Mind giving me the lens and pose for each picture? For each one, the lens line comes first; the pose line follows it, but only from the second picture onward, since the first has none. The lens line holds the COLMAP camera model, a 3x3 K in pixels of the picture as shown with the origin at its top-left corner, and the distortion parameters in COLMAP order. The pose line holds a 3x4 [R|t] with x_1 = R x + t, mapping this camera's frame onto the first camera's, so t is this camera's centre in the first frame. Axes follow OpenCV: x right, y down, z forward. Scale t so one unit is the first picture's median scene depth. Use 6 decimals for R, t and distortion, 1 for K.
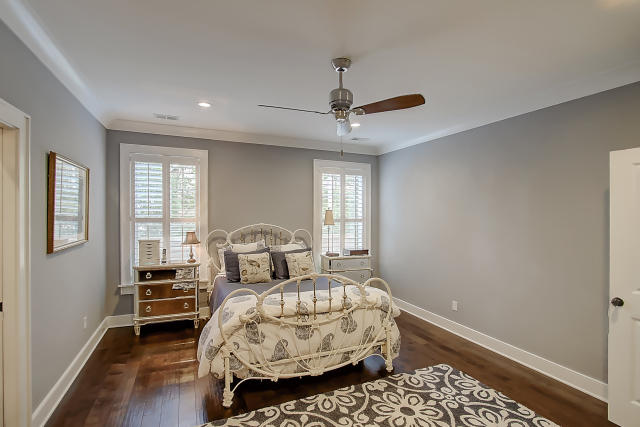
lens RADIAL K [[304.9, 0, 320.0], [0, 304.9, 208.8], [0, 0, 1]] dist [-0.033617, 0.001305]
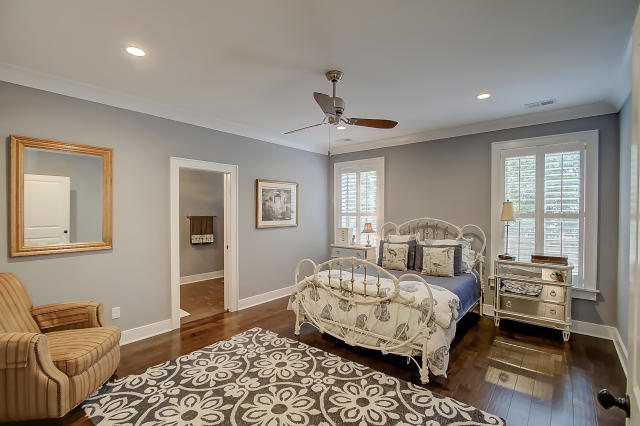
lens RADIAL K [[294.6, 0, 319.6], [0, 294.6, 215.4], [0, 0, 1]] dist [-0.011553, -0.001112]
pose [[0.462860, 0.006771, -0.886406, 0.934776], [0.026247, 0.999428, 0.021339, 0.016801], [0.886043, -0.033142, 0.462417, 0.368846]]
